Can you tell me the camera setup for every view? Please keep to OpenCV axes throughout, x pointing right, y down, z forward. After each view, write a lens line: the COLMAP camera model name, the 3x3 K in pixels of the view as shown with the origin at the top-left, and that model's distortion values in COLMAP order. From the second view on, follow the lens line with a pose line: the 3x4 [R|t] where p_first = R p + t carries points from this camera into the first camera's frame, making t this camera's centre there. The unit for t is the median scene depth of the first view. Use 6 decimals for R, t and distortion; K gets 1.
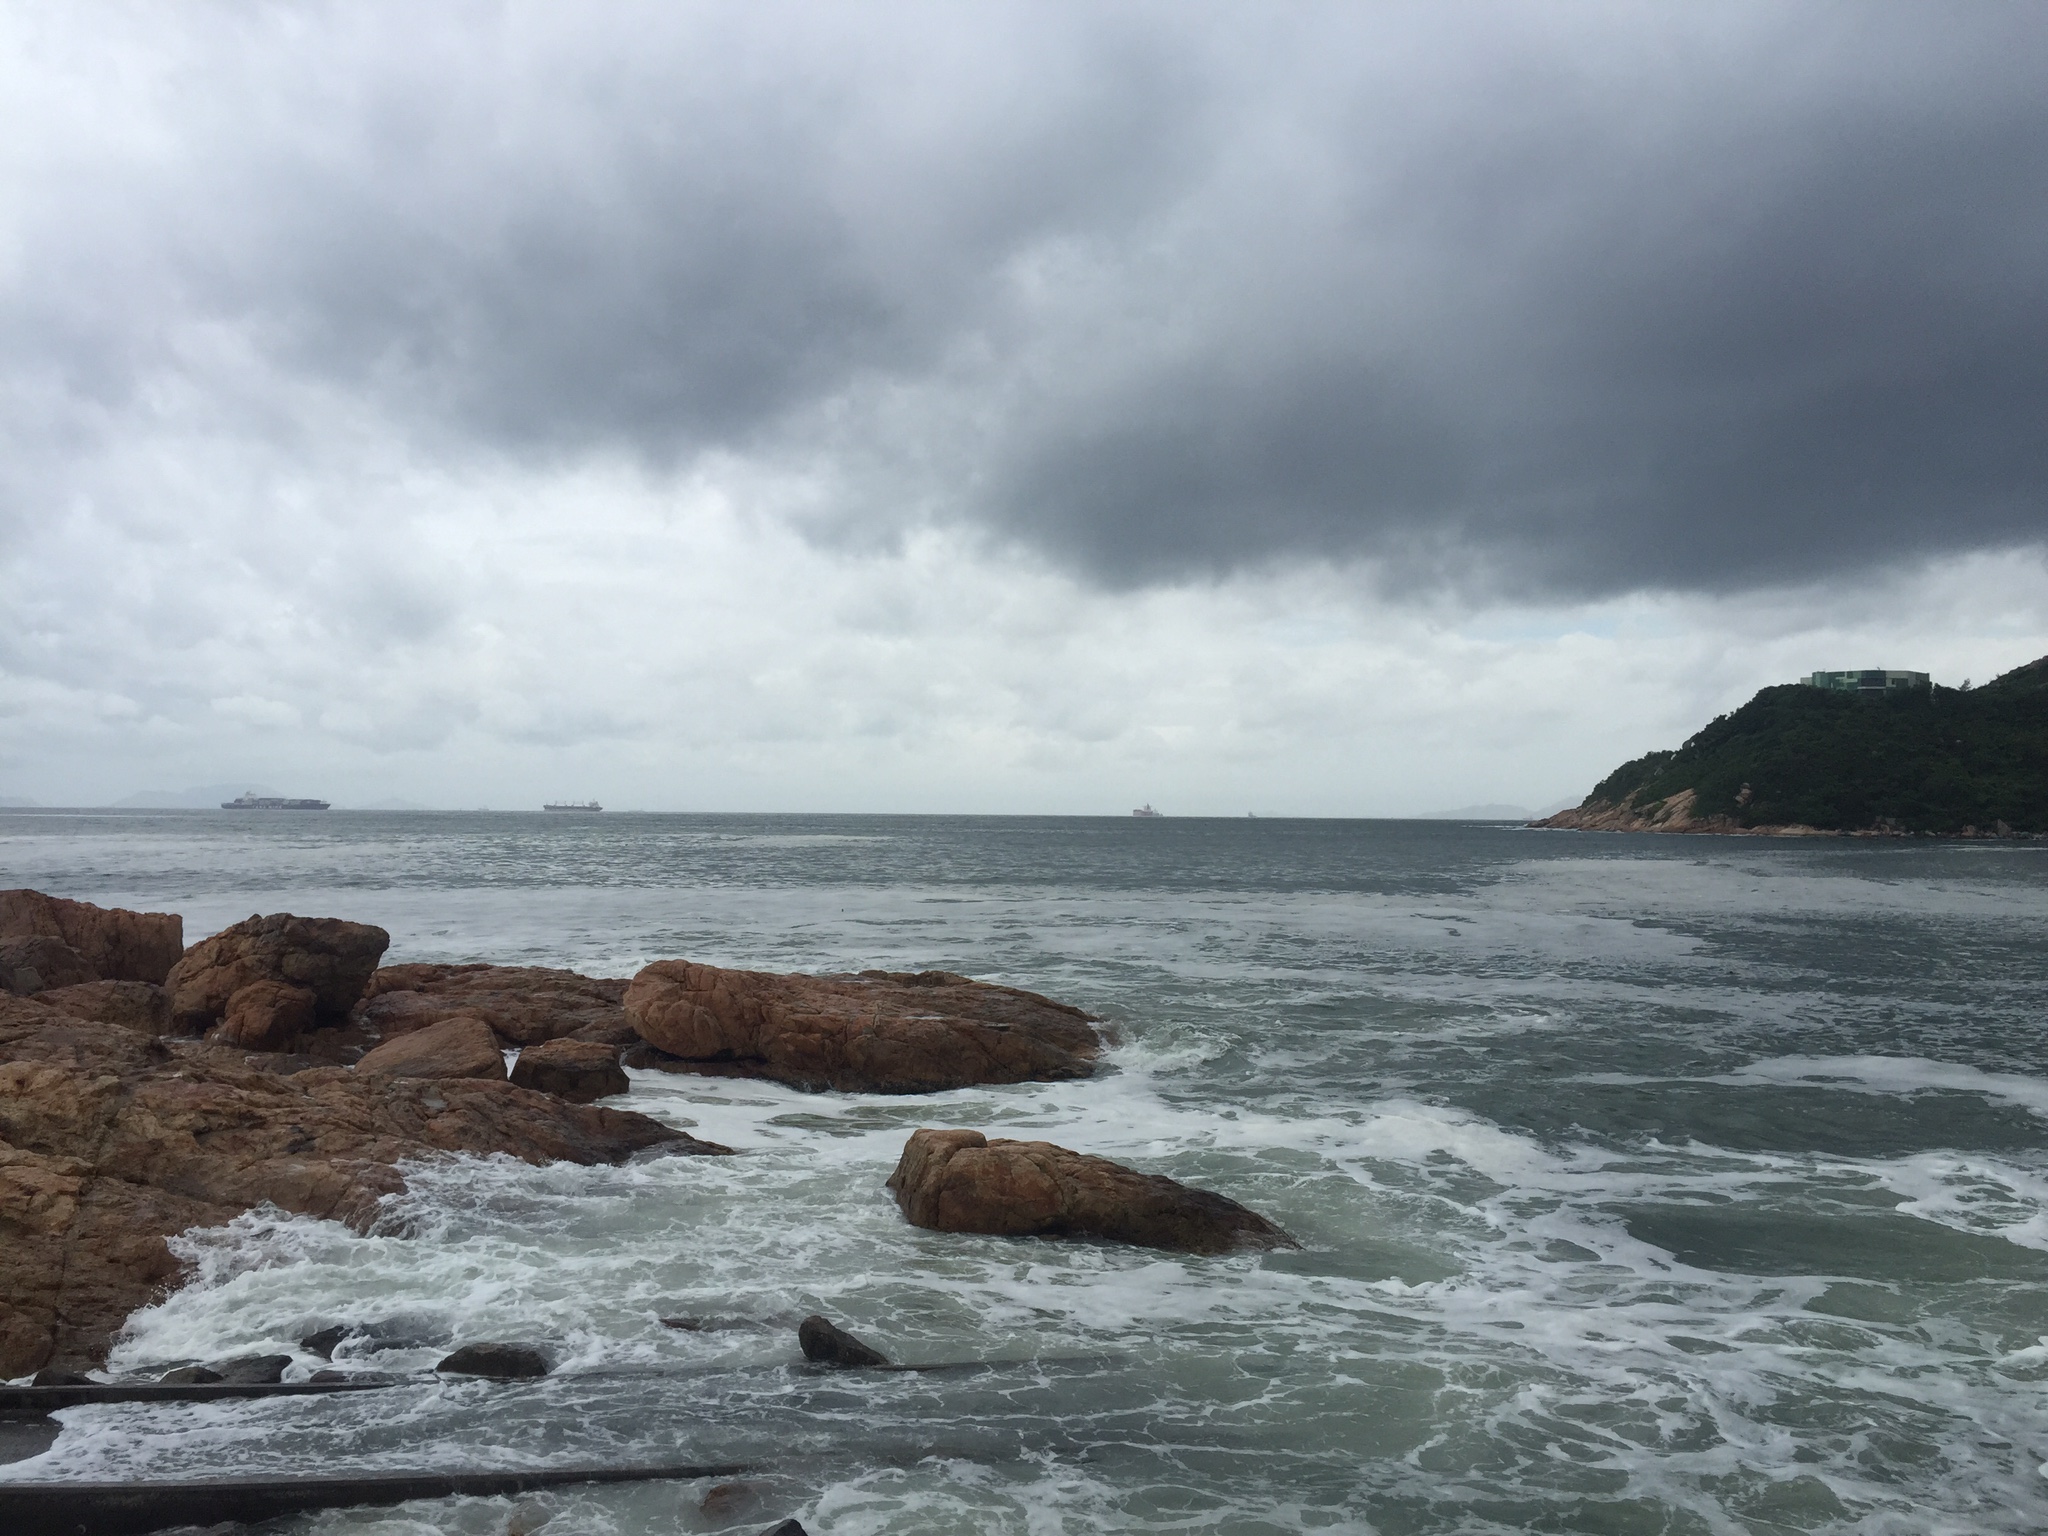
lens RADIAL K [[1777.8, 0, 1018.9], [0, 1777.8, 735.8], [0, 0, 1]] dist [0.088657, -0.139208]
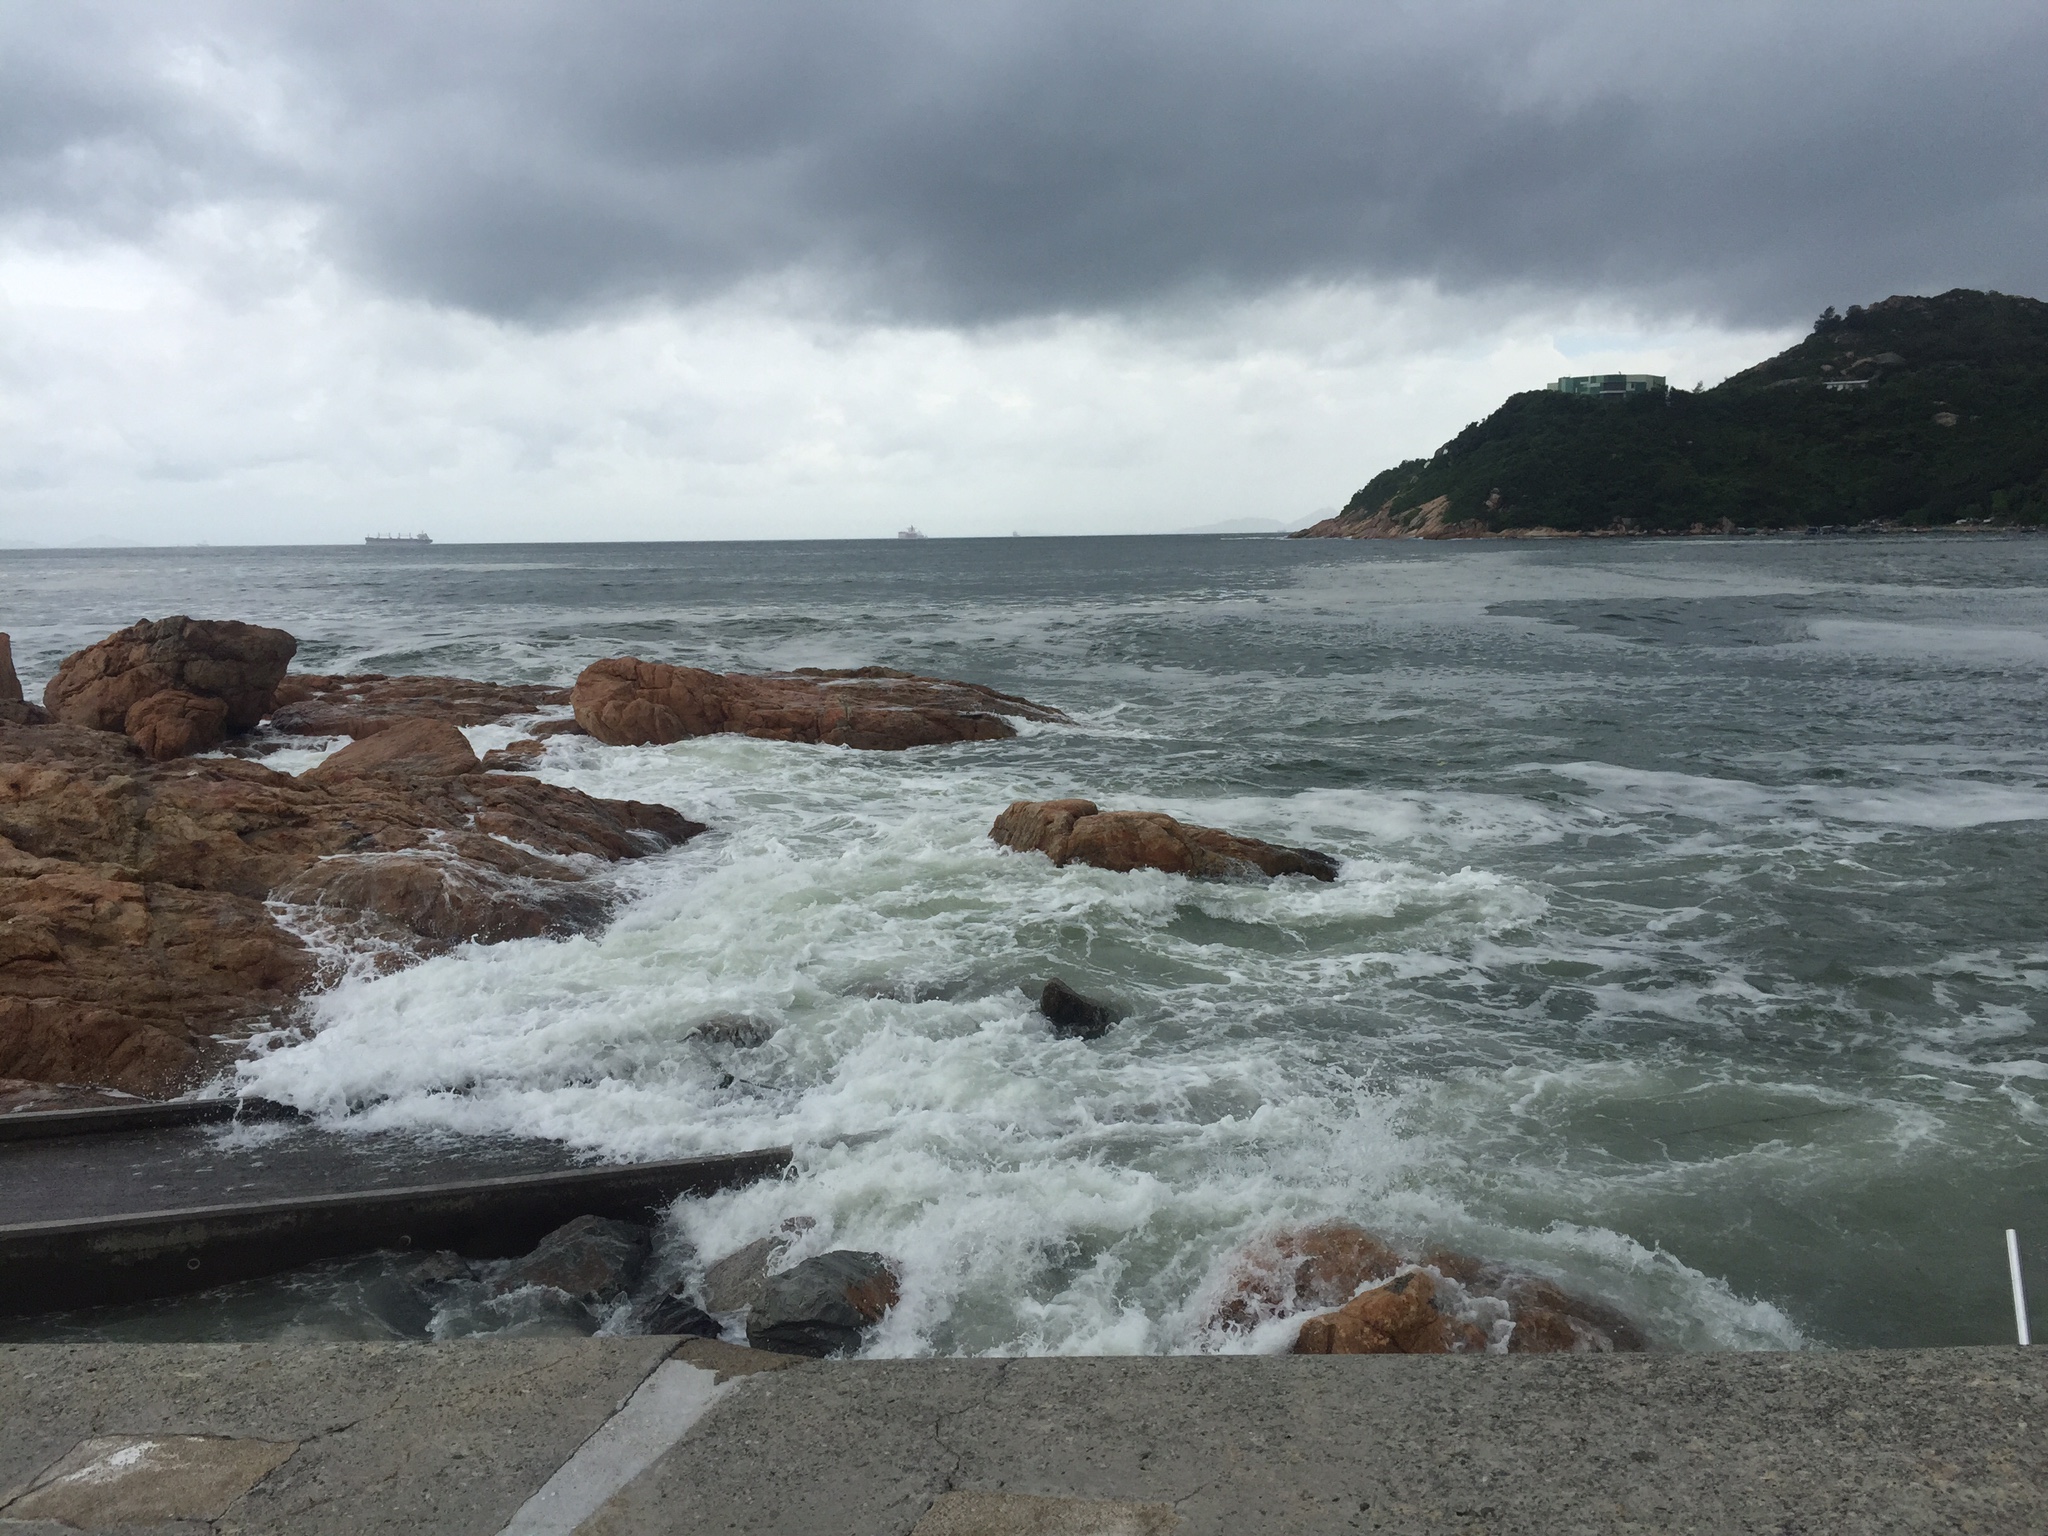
lens RADIAL K [[1777.8, 0, 1028.5], [0, 1777.8, 753.4], [0, 0, 1]] dist [0.088657, -0.139208]
pose [[0.990193, -0.040435, 0.133724, -0.112512], [0.017923, 0.986056, 0.165448, 0.025254], [-0.138549, -0.161429, 0.977110, 0.052558]]
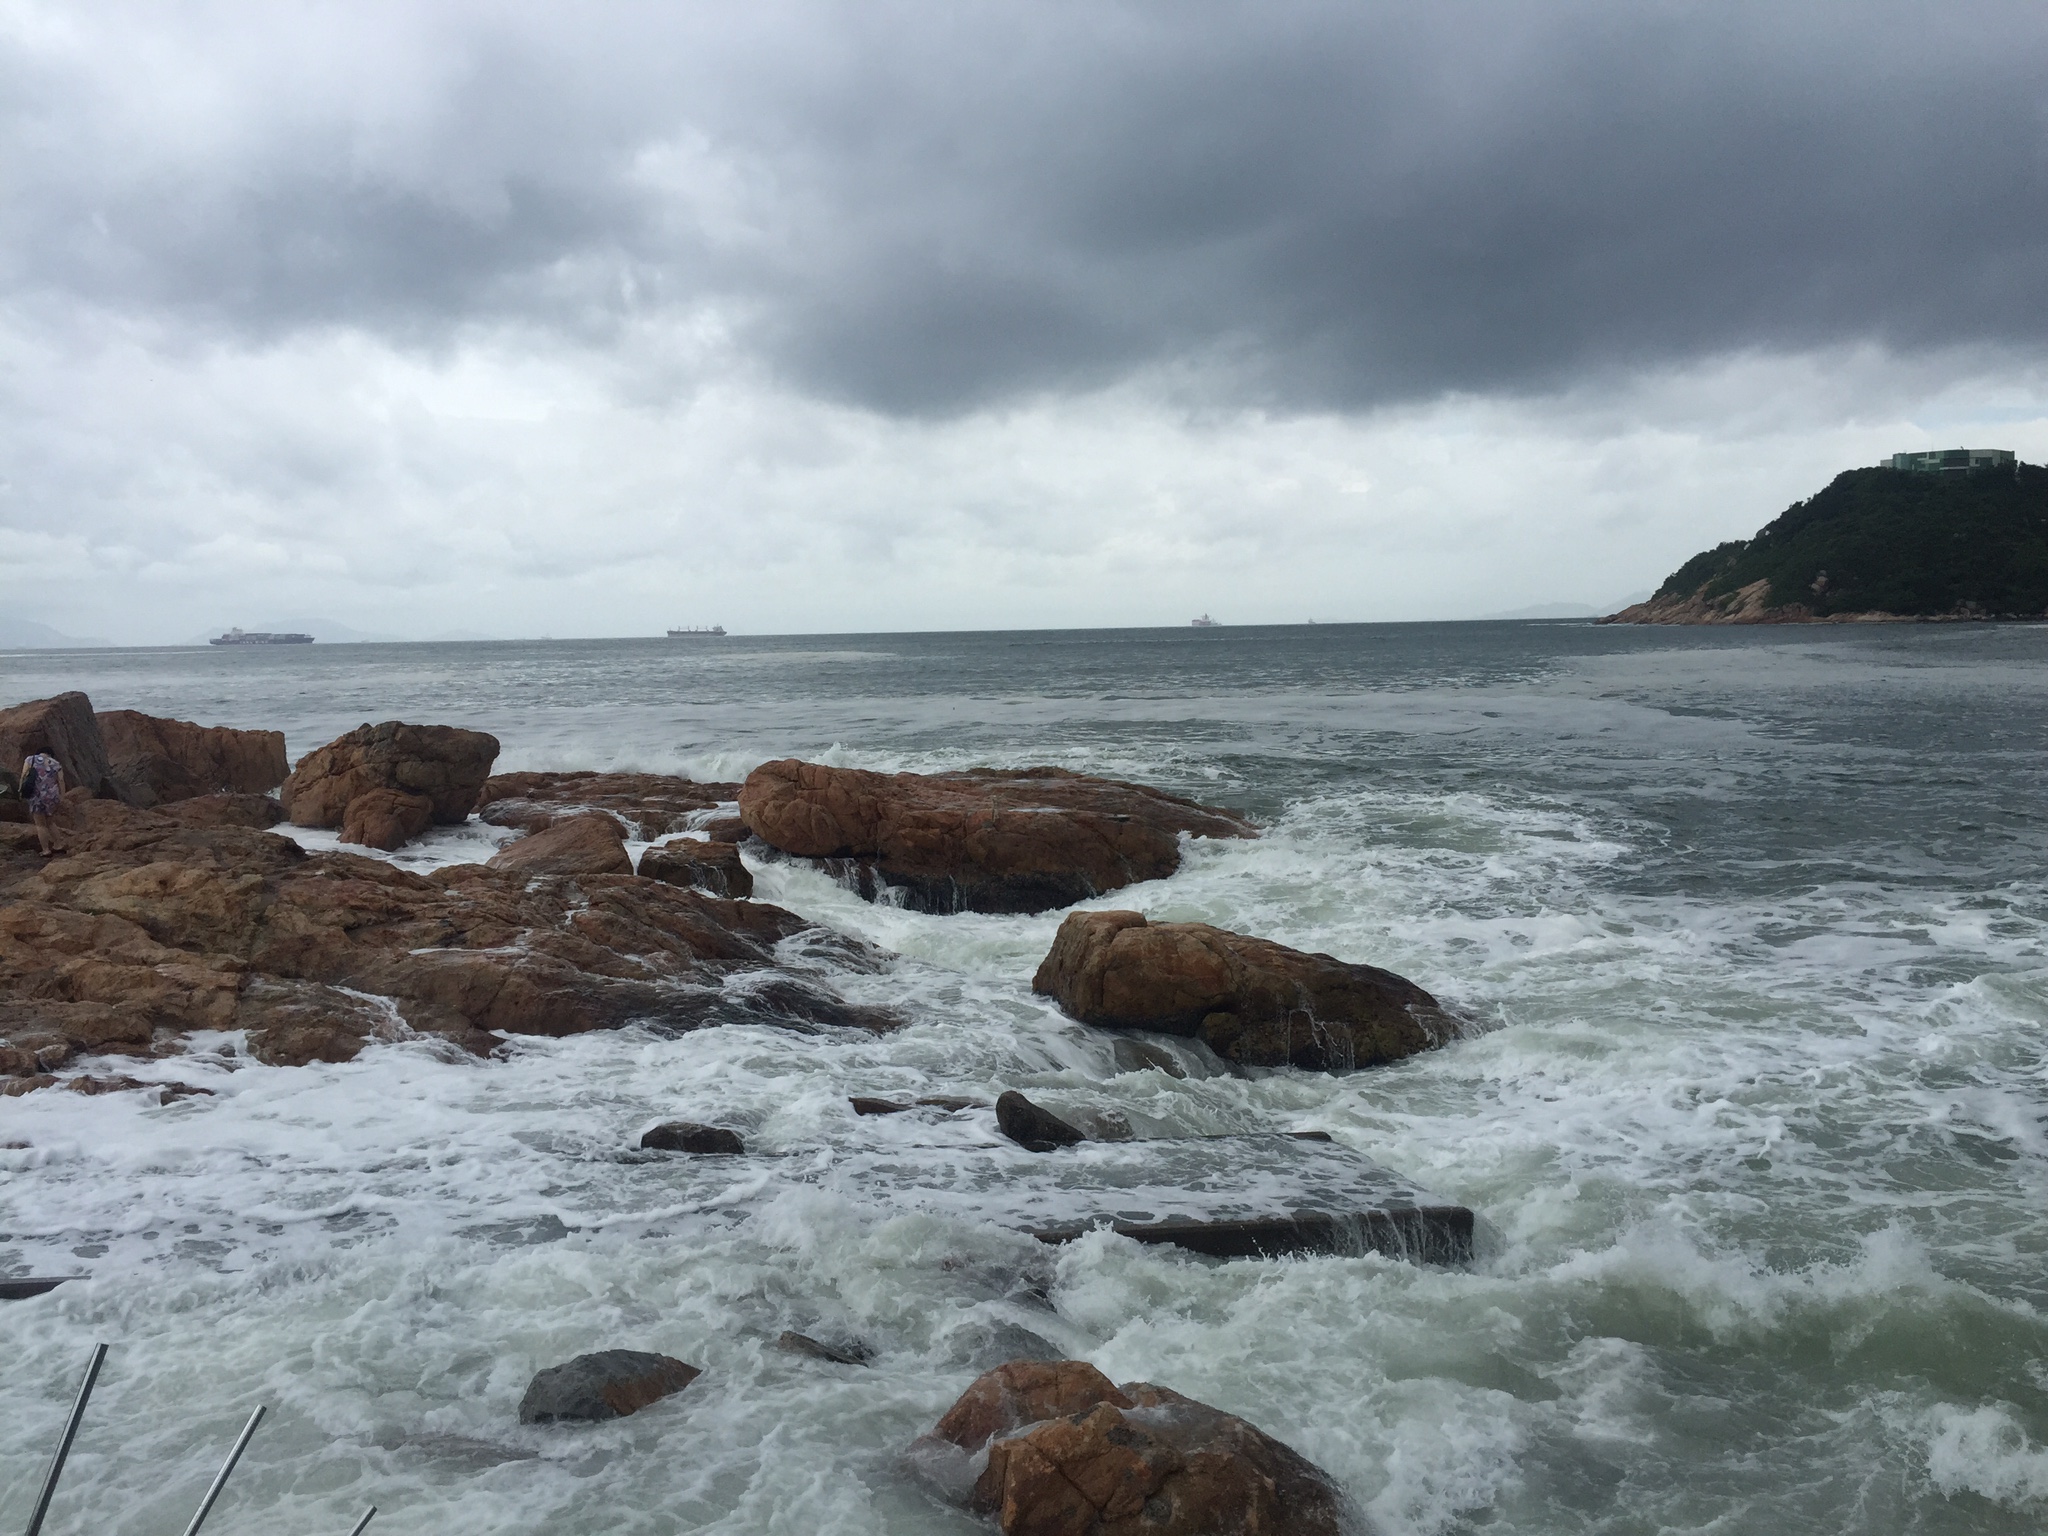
lens RADIAL K [[1777.8, 0, 1016.1], [0, 1777.8, 738.3], [0, 0, 1]] dist [0.088657, -0.139208]
pose [[0.998993, -0.027653, -0.035337, -0.032448], [0.031212, 0.994035, 0.104503, 0.015809], [0.032237, -0.105501, 0.993897, 0.029922]]
